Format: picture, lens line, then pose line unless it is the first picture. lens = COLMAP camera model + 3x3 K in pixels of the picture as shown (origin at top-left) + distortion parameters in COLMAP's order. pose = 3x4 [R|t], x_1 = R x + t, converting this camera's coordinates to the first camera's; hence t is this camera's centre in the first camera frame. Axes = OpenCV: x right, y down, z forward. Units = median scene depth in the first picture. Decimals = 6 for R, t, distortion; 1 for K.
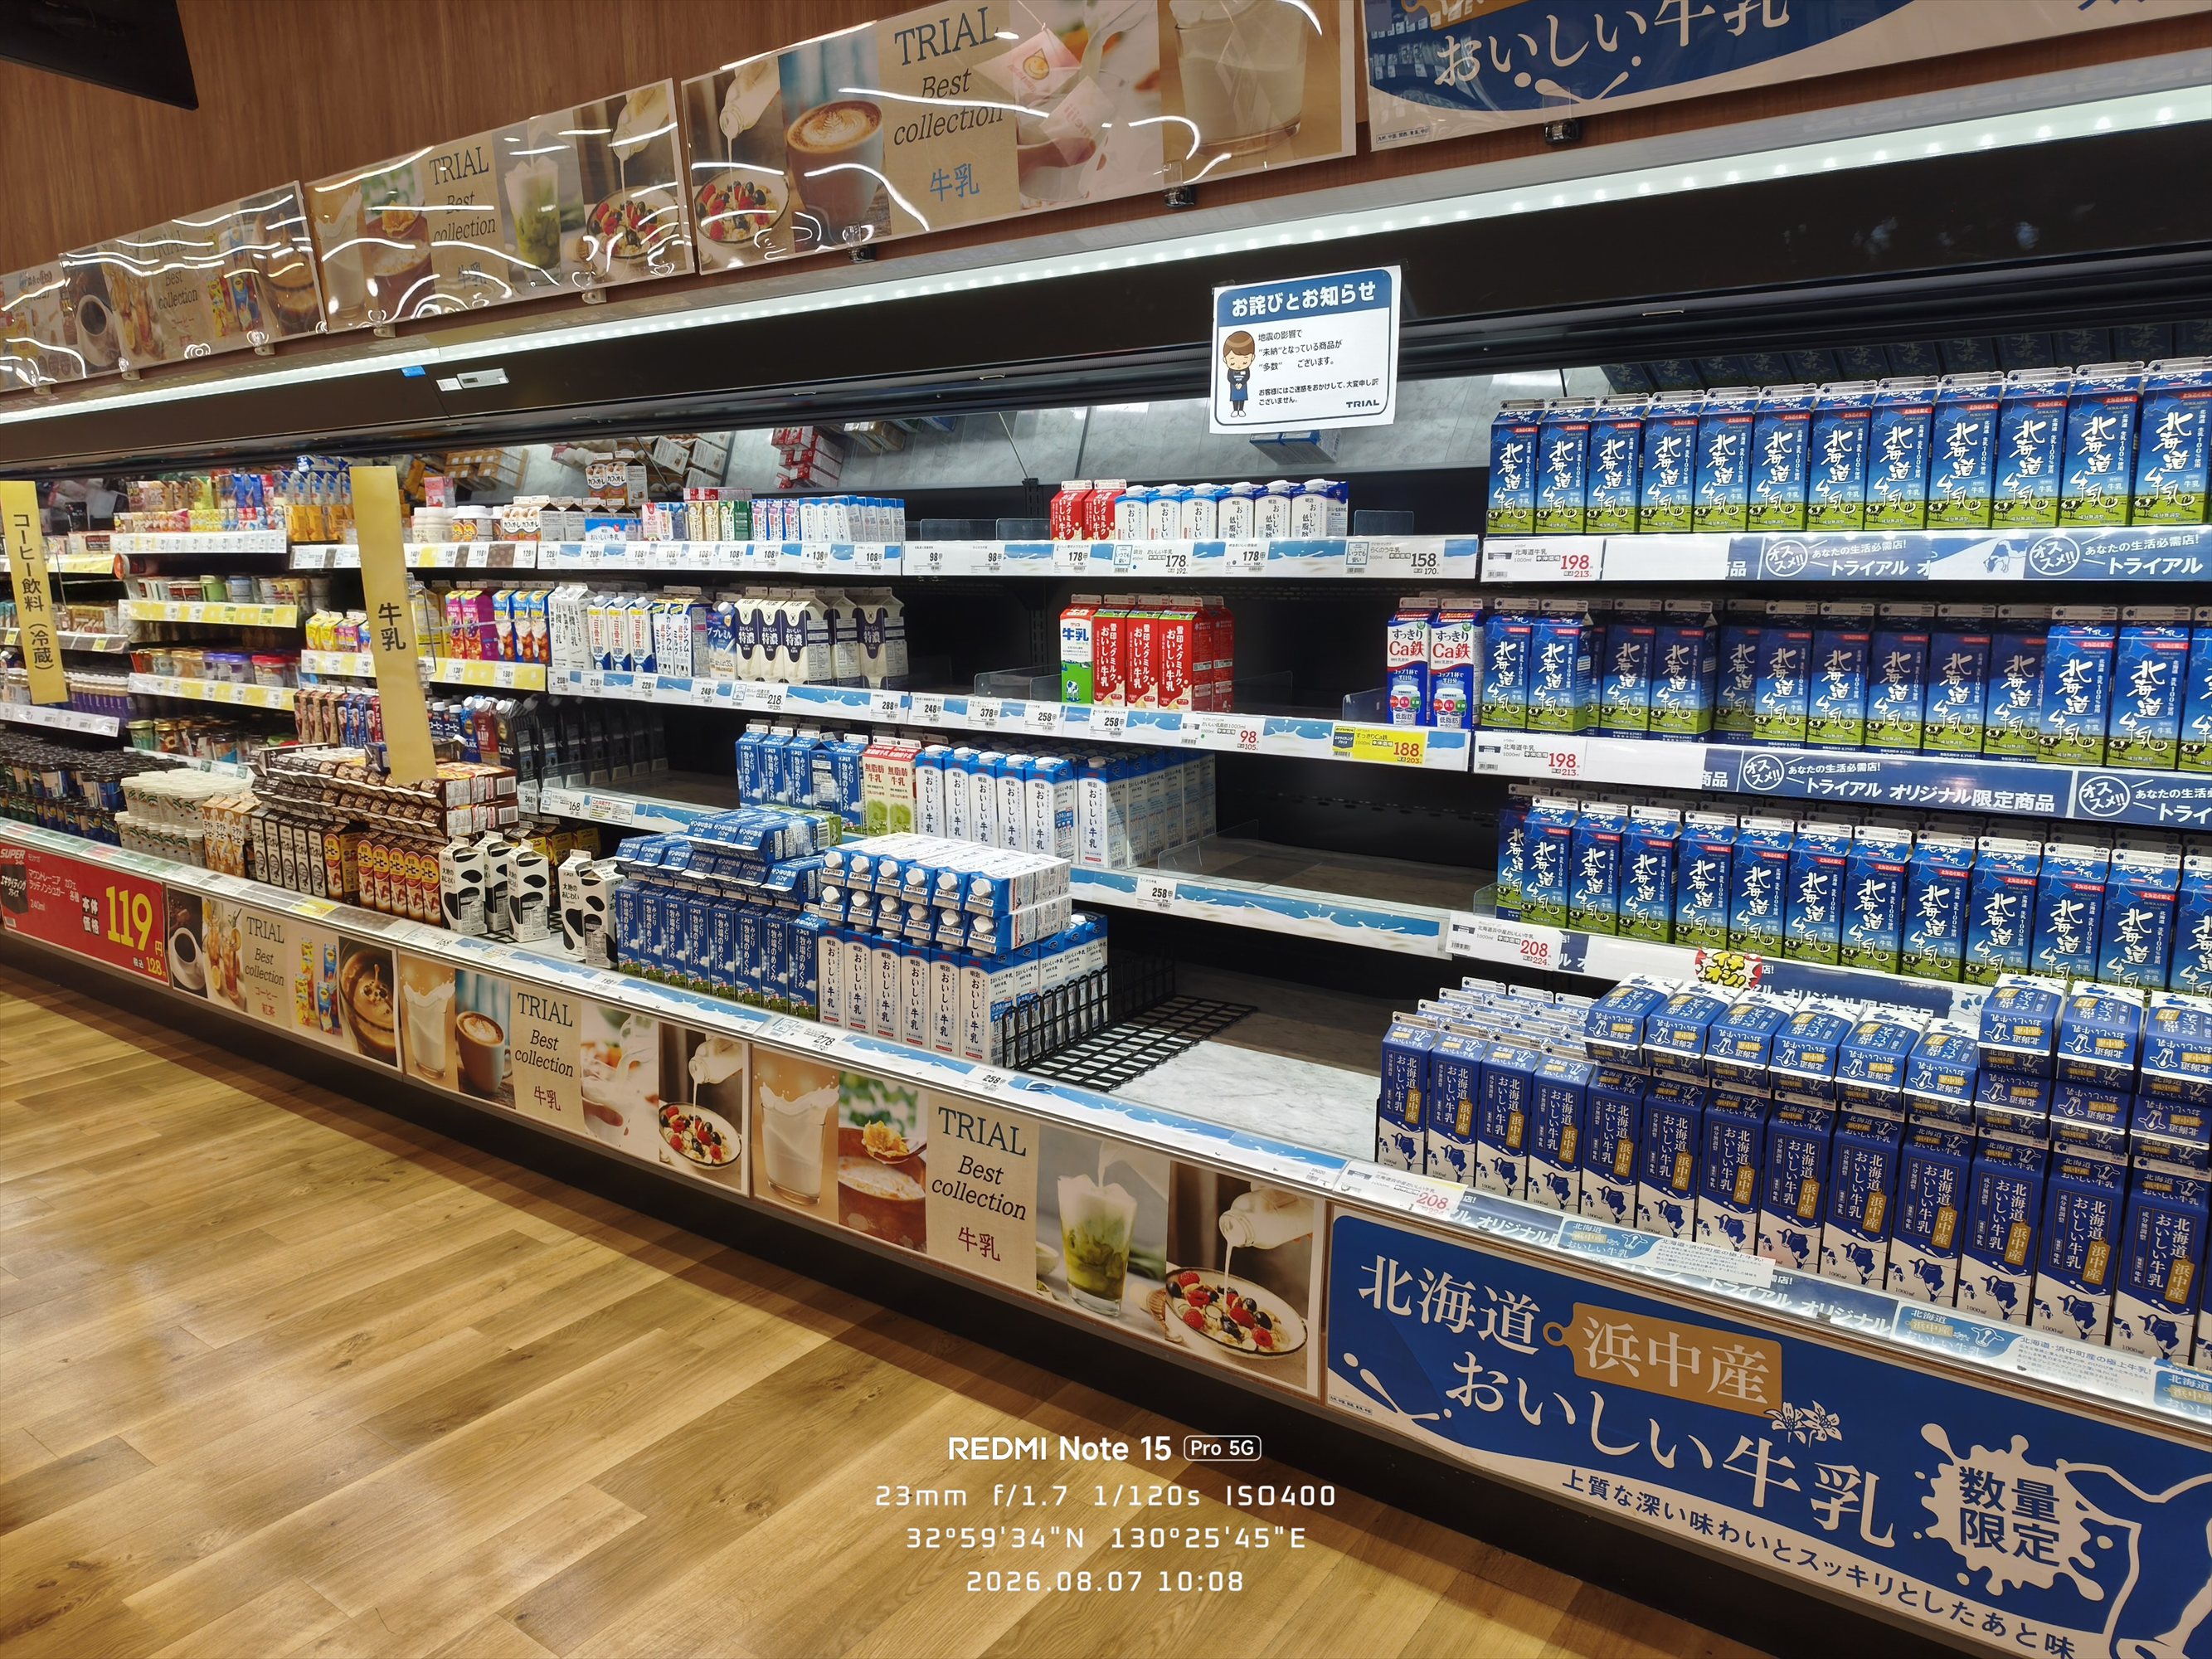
lens RADIAL K [[1518.6, 0, 1106.7], [0, 1518.6, 820.0], [0, 0, 1]] dist [0.007699, -0.028847]
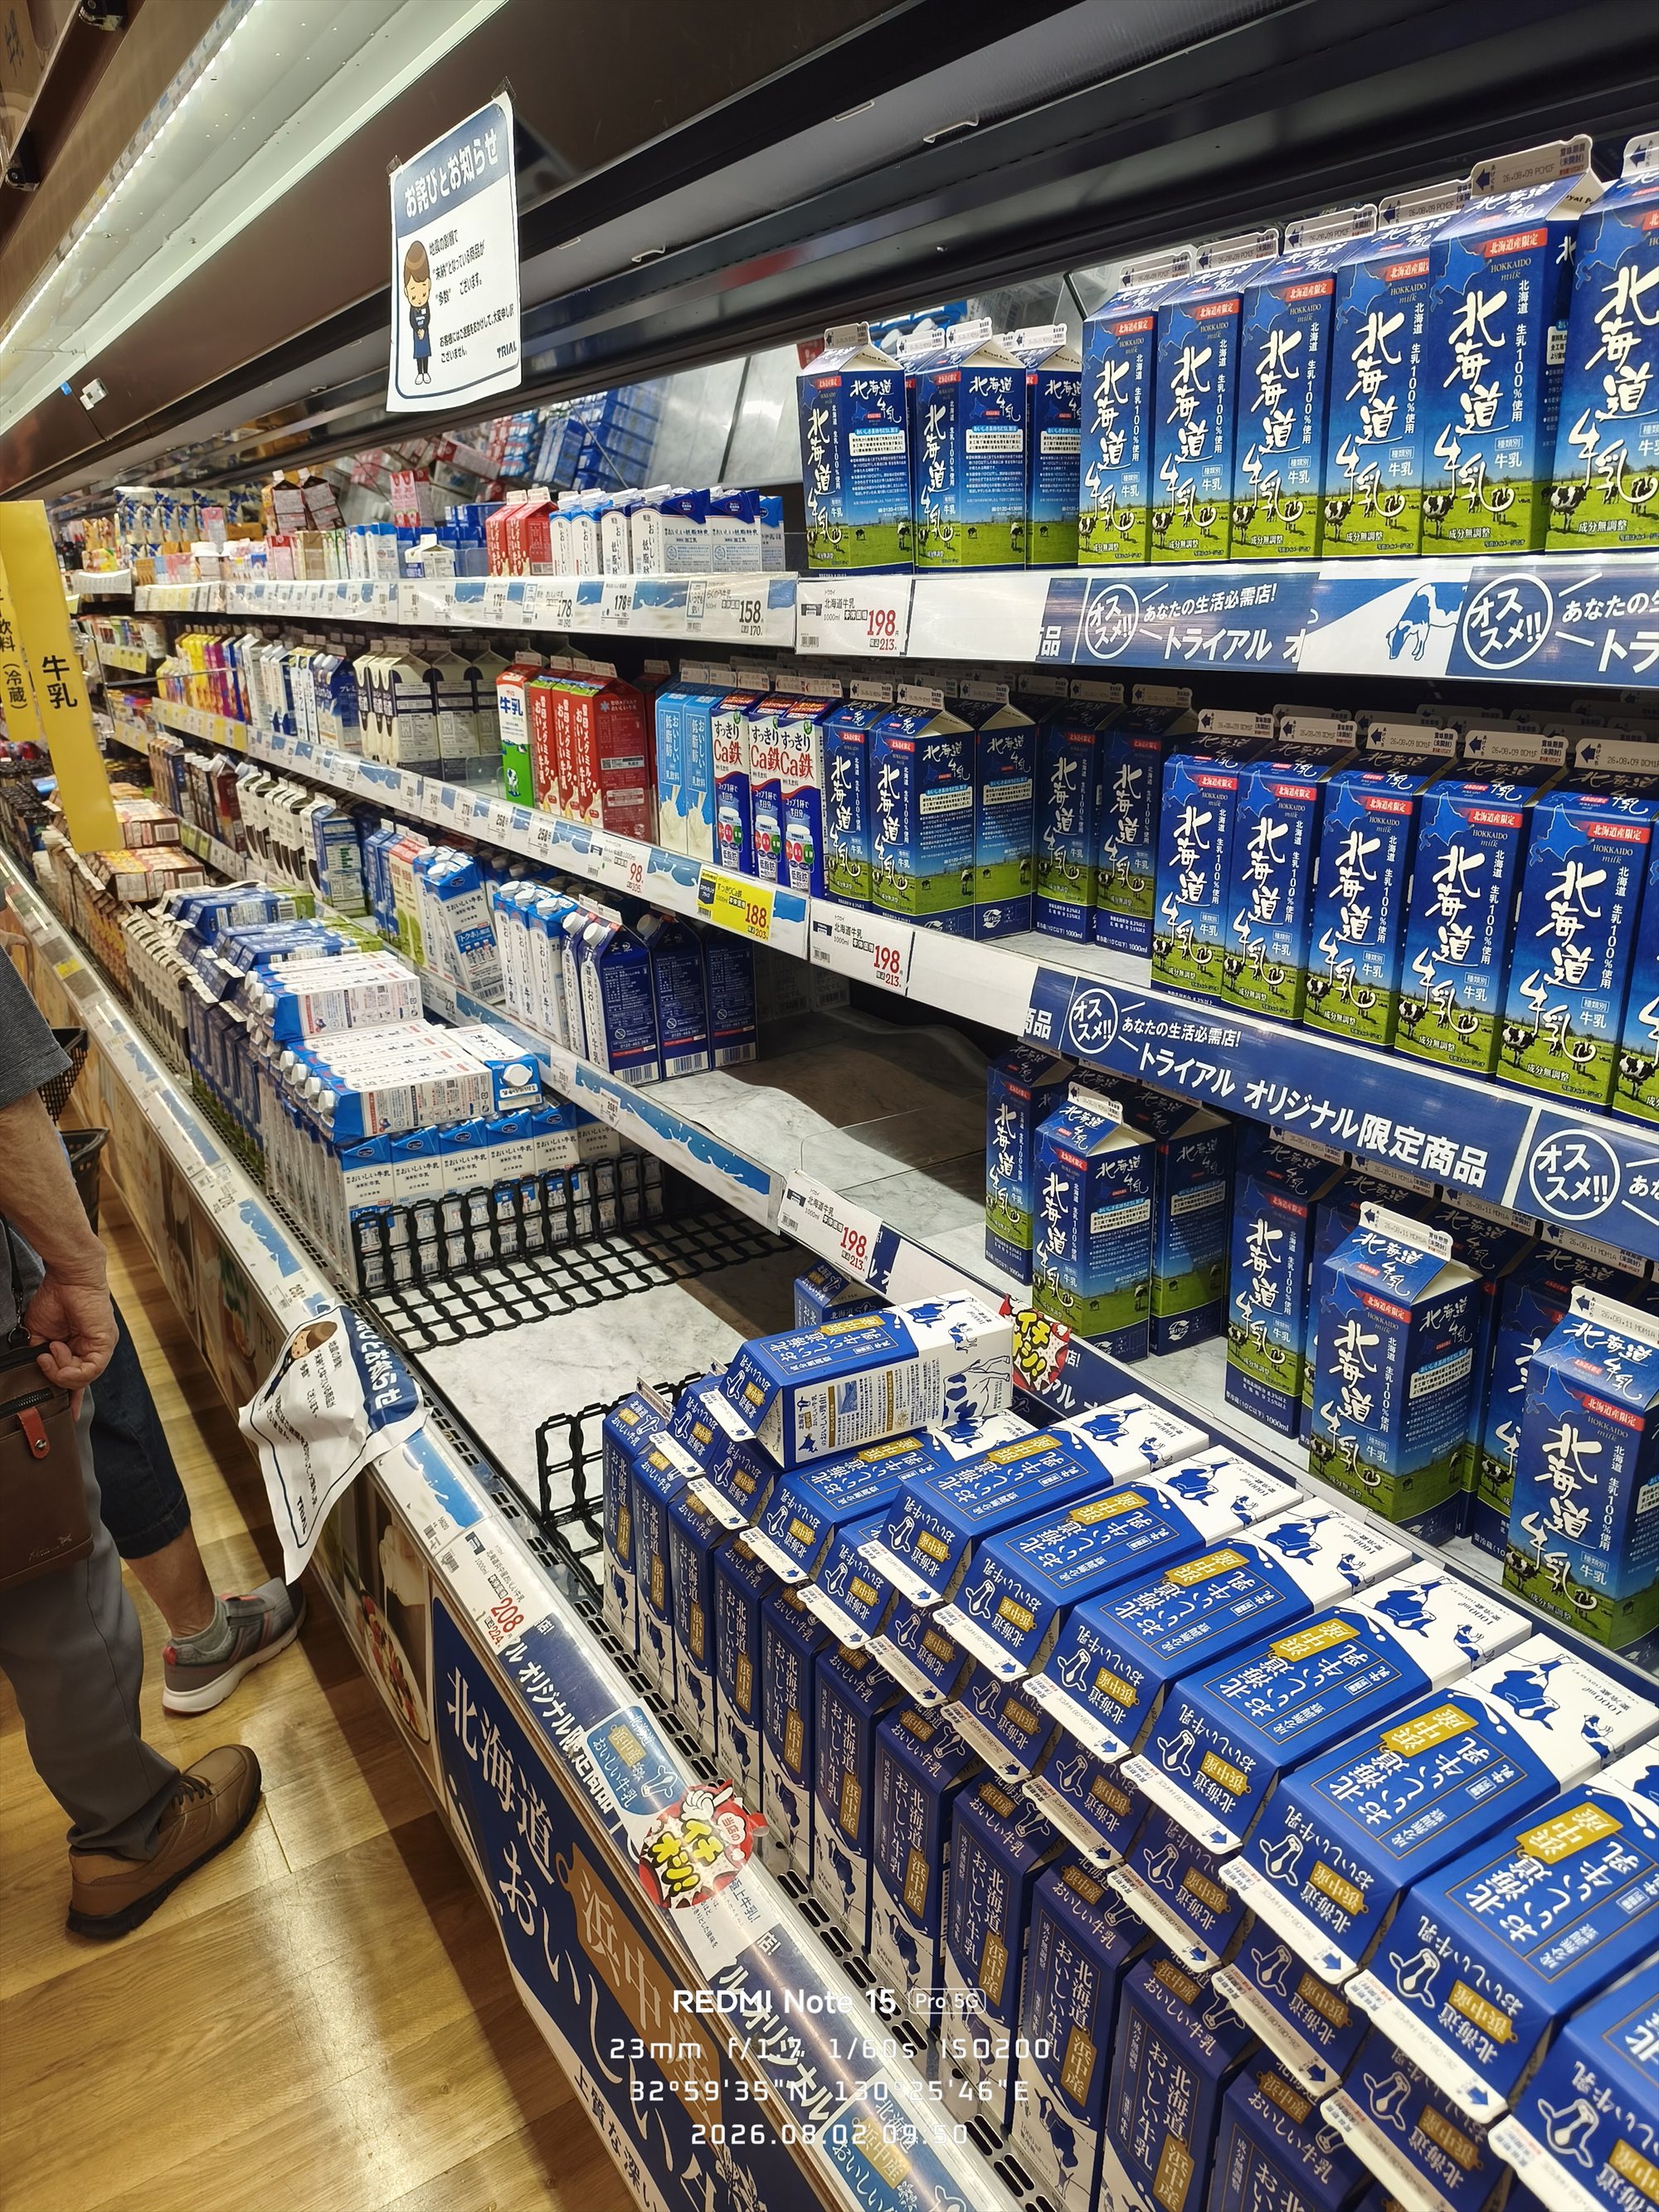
lens RADIAL K [[1506.0, 0, 870.1], [0, 1506.0, 1103.7], [0, 0, 1]] dist [0.121046, -0.252814]
pose [[0.937034, 0.108451, -0.331973, 0.467837], [-0.053352, 0.983857, 0.170820, -0.079055], [0.345140, -0.142353, 0.927693, 0.388835]]
